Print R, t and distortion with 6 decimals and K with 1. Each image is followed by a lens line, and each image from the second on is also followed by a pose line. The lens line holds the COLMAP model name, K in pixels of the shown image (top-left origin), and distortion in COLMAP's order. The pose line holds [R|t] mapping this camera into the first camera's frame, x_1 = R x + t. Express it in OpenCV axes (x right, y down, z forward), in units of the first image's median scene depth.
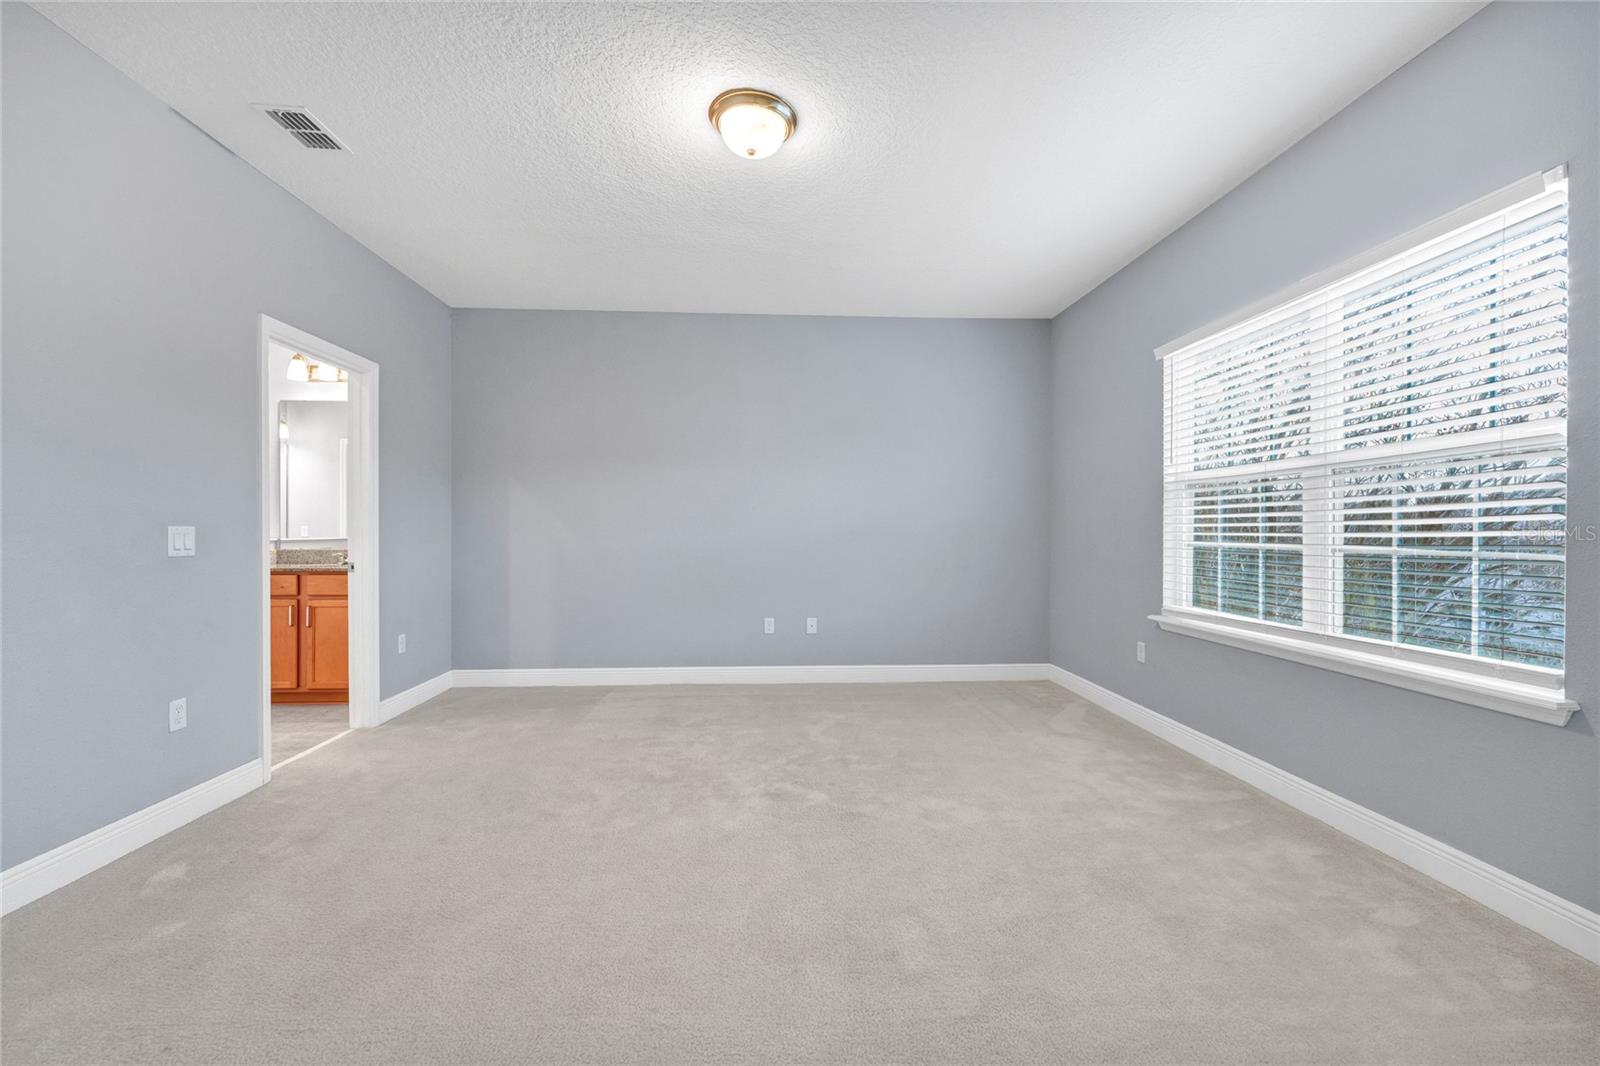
lens RADIAL K [[653.8, 0, 803.1], [0, 653.8, 533.6], [0, 0, 1]] dist [-0.000280, -0.000263]
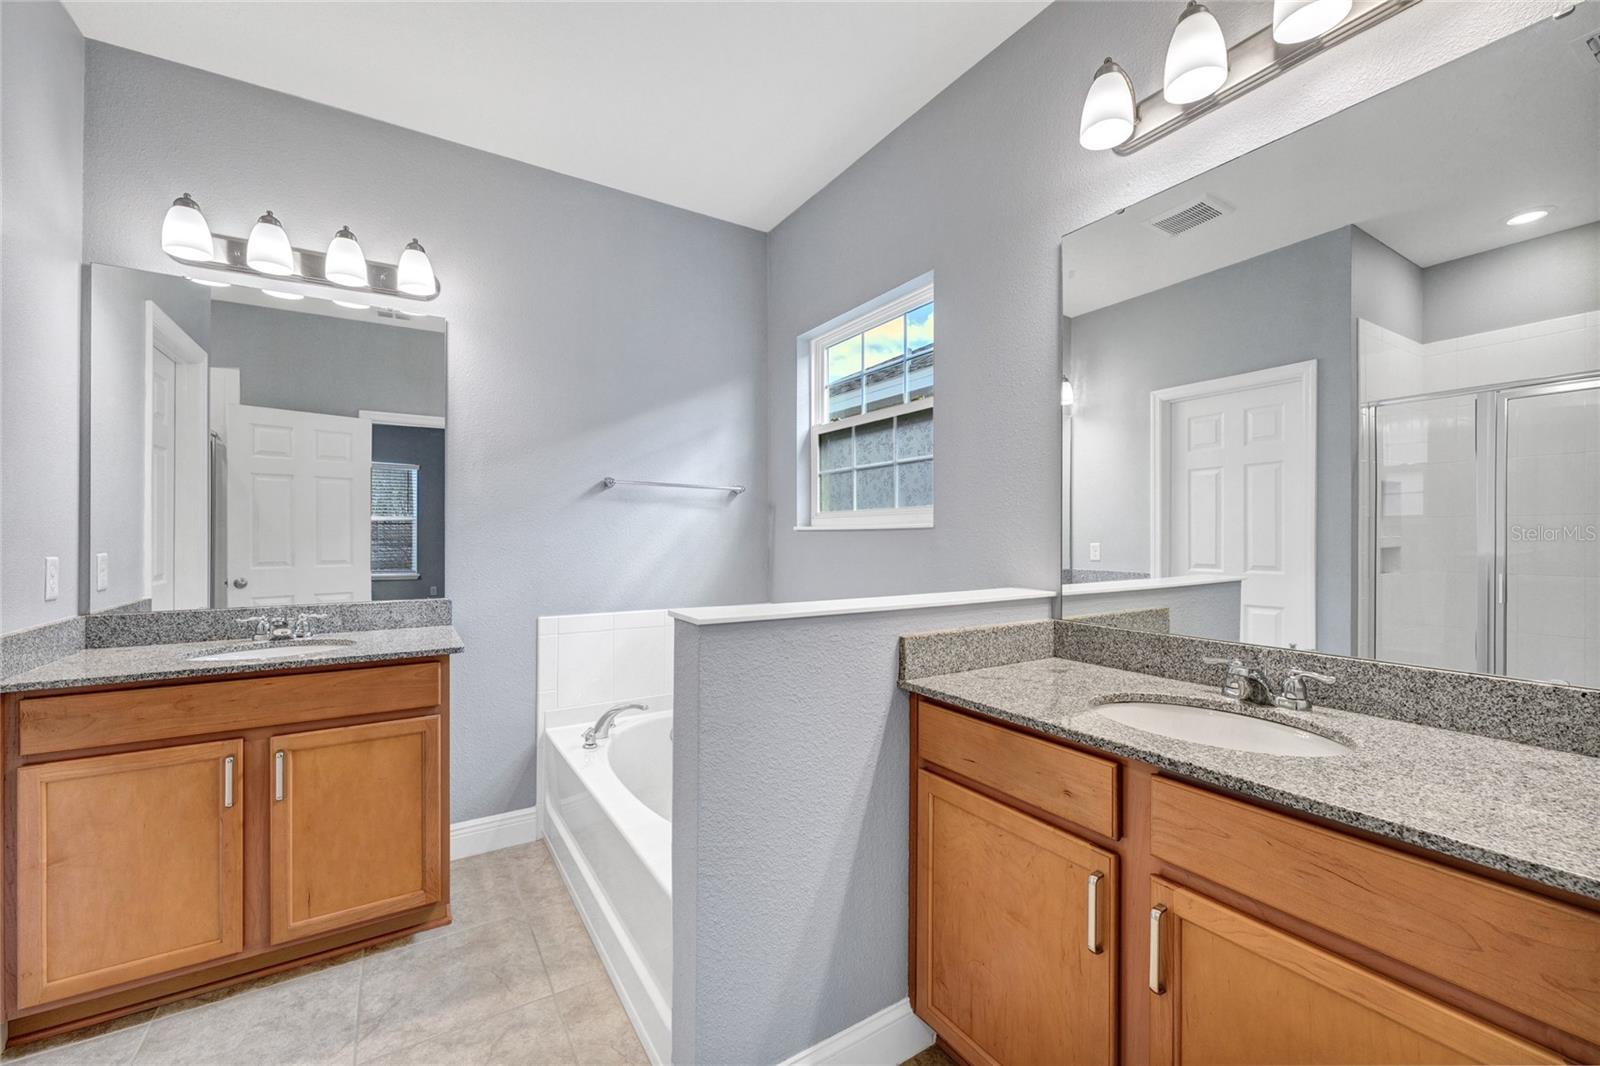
lens RADIAL K [[653.8, 0, 803.1], [0, 653.8, 533.6], [0, 0, 1]] dist [-0.000280, -0.000263]
pose [[0.496784, -0.001878, -0.867872, -0.609644], [-0.005191, 0.999973, -0.005135, -0.026733], [0.867859, 0.007057, 0.496761, 0.761531]]
